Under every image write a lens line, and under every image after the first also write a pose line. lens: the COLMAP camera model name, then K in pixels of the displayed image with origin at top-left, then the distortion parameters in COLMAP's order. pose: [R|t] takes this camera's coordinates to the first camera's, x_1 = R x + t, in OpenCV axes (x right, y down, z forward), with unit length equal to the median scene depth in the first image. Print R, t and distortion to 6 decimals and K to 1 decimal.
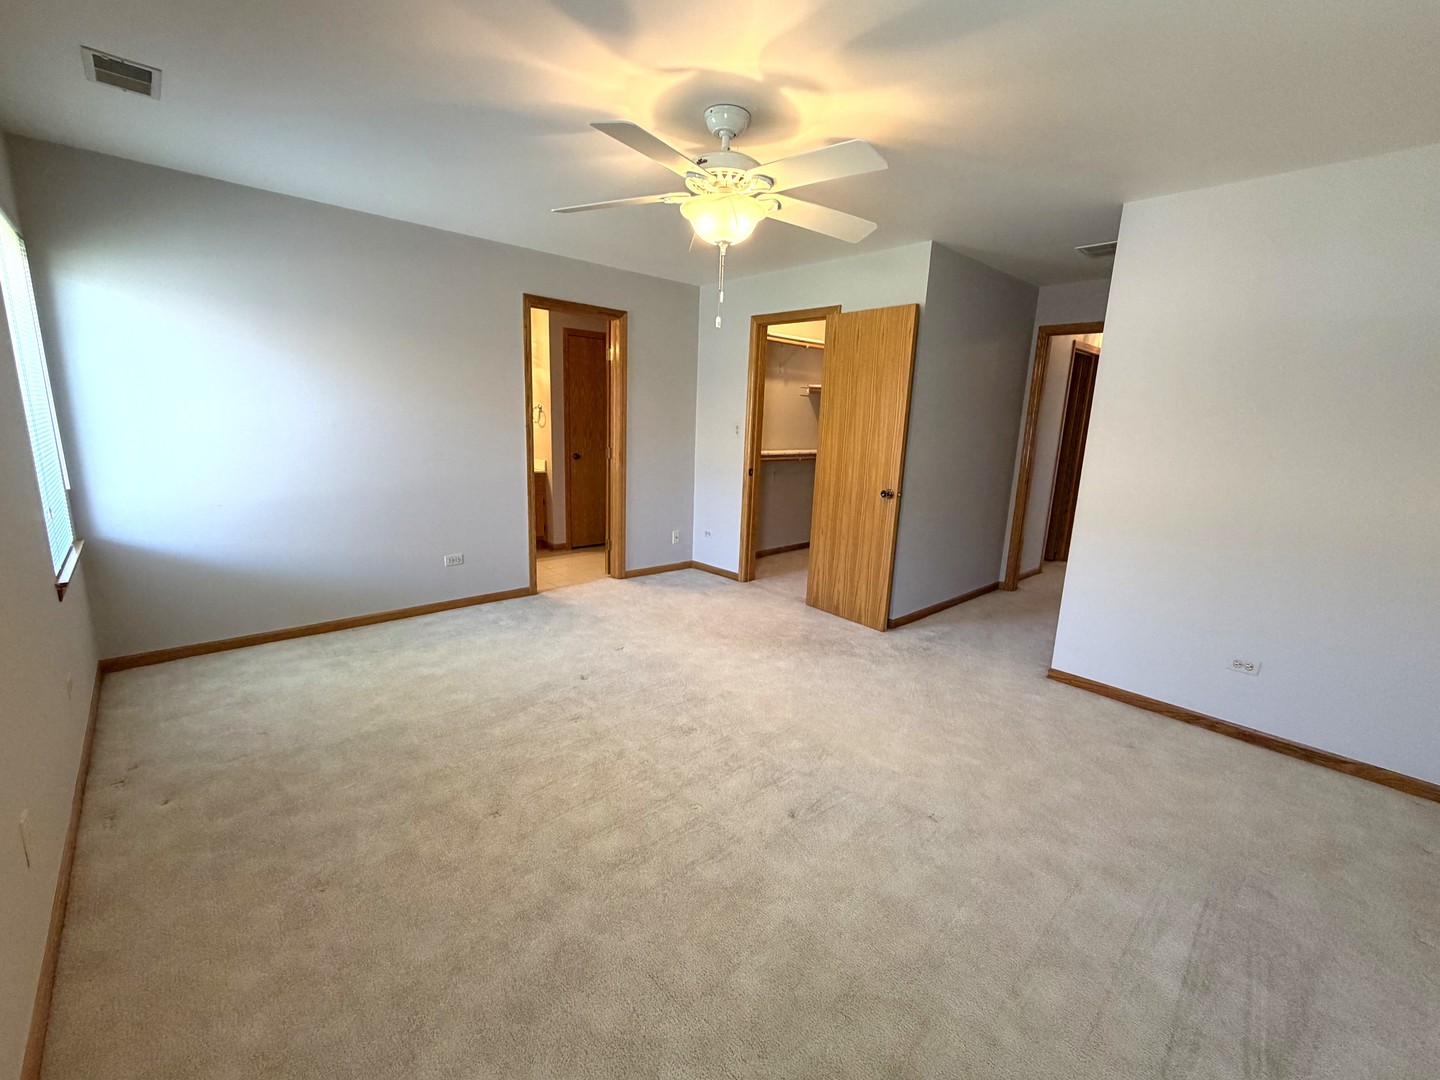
lens RADIAL K [[575.0, 0, 714.9], [0, 575.0, 540.1], [0, 0, 1]] dist [0.001203, -0.000171]
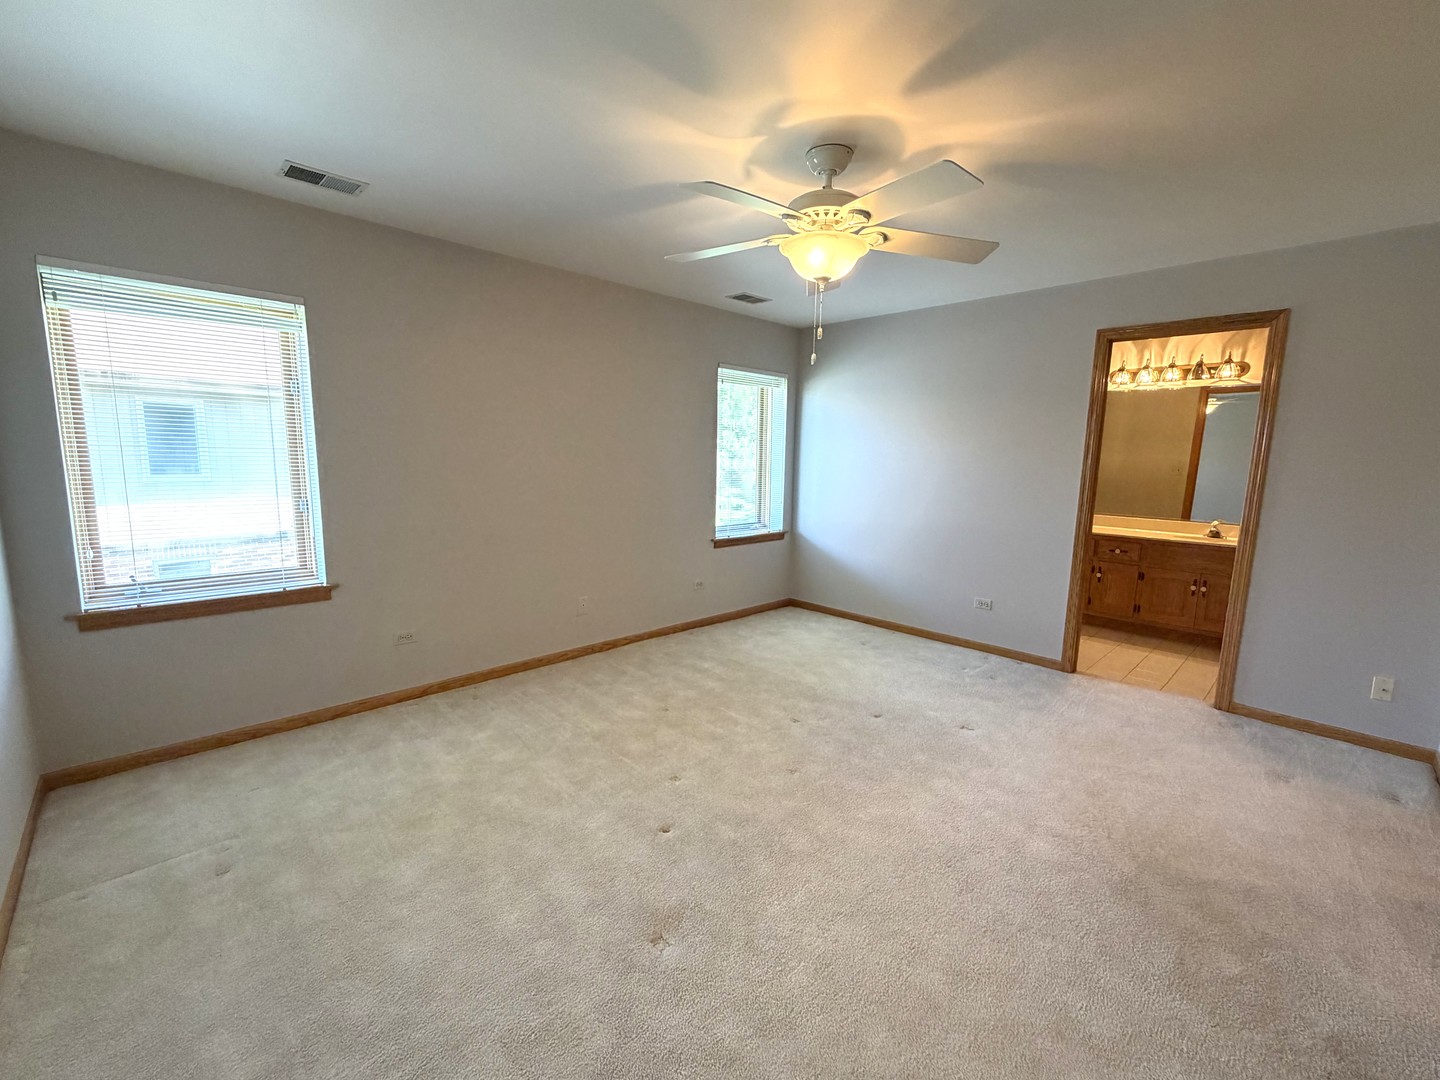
lens RADIAL K [[575.0, 0, 714.9], [0, 575.0, 540.1], [0, 0, 1]] dist [0.001203, -0.000171]
pose [[0.067879, 0.111848, -0.991404, 0.609004], [-0.220896, 0.970719, 0.094390, -0.077719], [0.972932, 0.212590, 0.090598, 0.484237]]
